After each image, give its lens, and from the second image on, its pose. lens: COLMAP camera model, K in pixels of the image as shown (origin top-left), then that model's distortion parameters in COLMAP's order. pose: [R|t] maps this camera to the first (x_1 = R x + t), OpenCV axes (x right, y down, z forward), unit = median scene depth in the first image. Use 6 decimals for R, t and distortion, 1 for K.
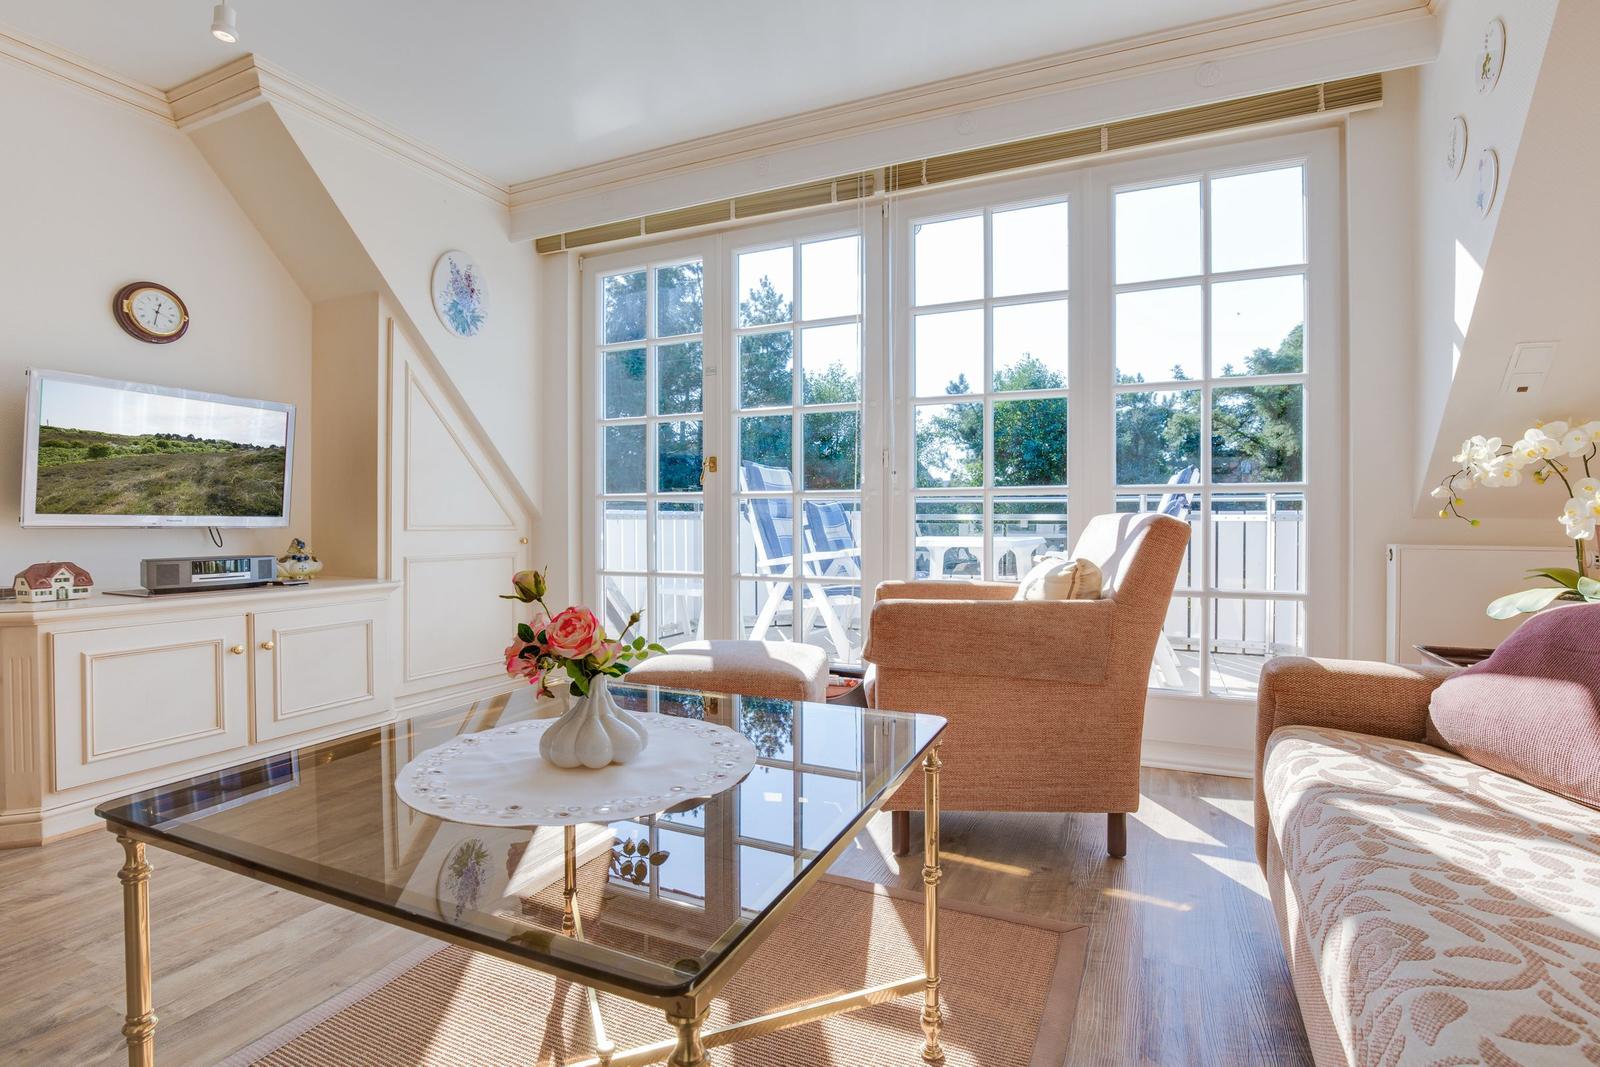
lens RADIAL K [[748.4, 0, 800.0], [0, 748.4, 533.5], [0, 0, 1]] dist [-0.037992, 0.000001]
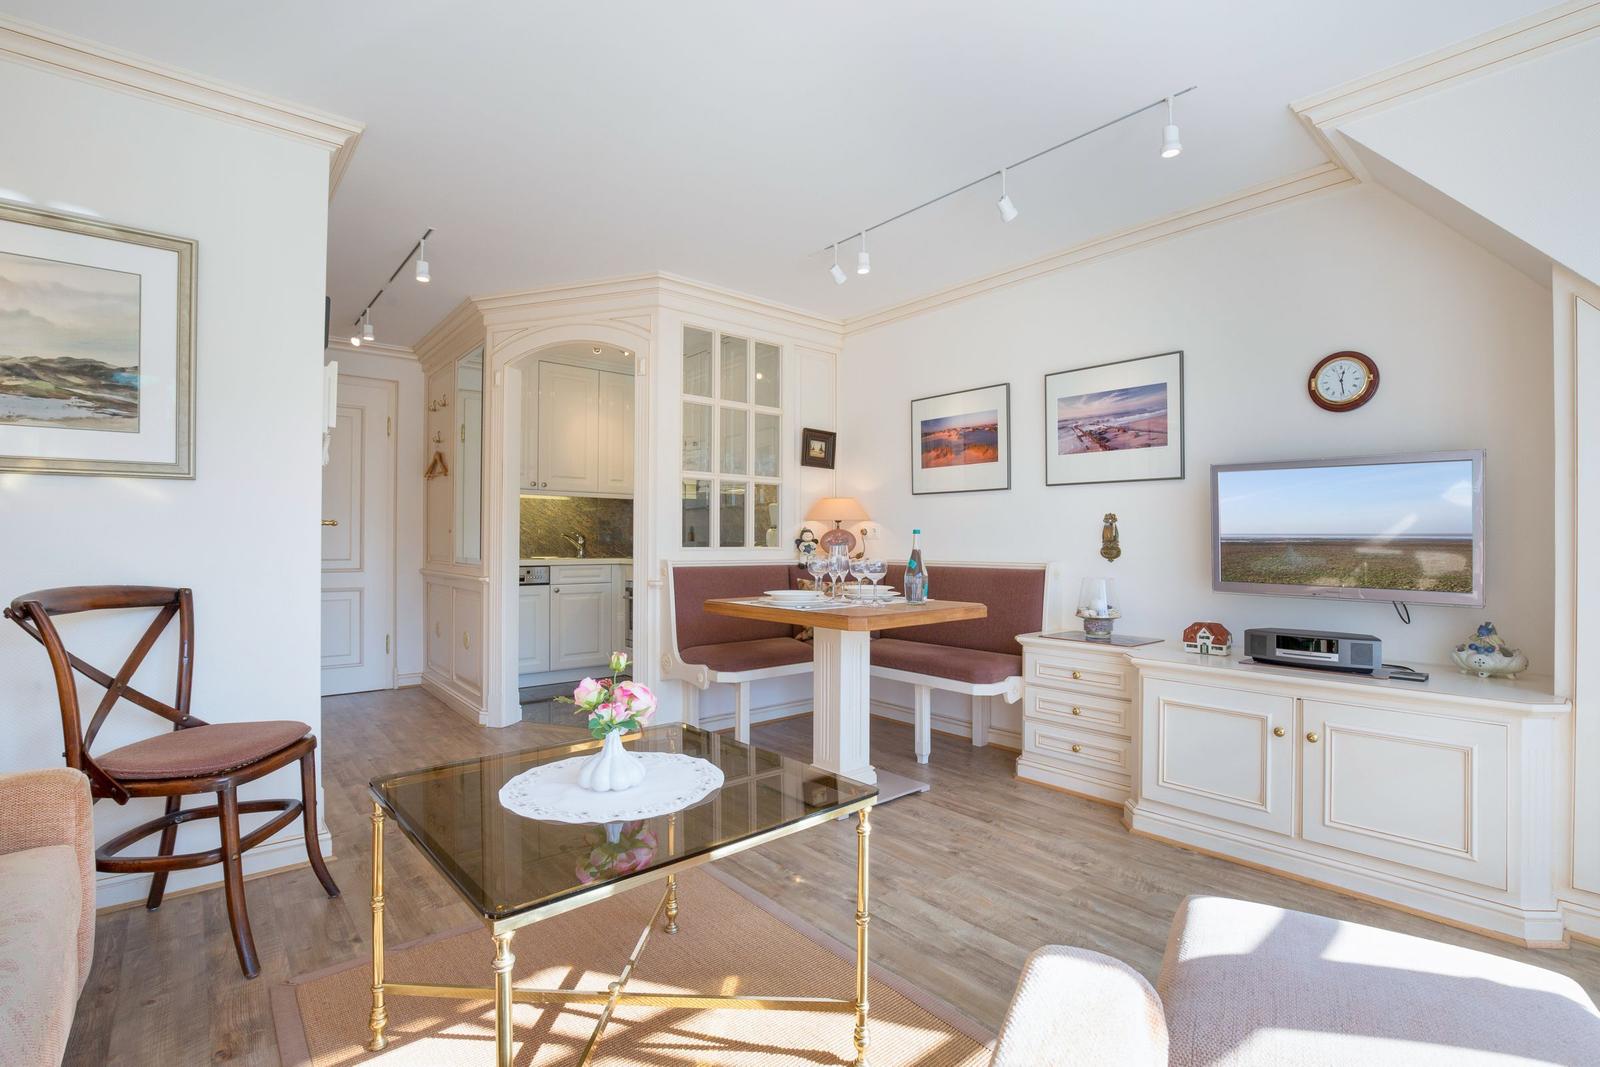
lens RADIAL K [[748.4, 0, 800.0], [0, 748.4, 533.5], [0, 0, 1]] dist [-0.037992, 0.000001]
pose [[-0.439083, -0.005871, -0.898427, 0.334211], [-0.012058, 0.999927, -0.000641, -0.083472], [0.898366, 0.010552, -0.439122, 0.746973]]
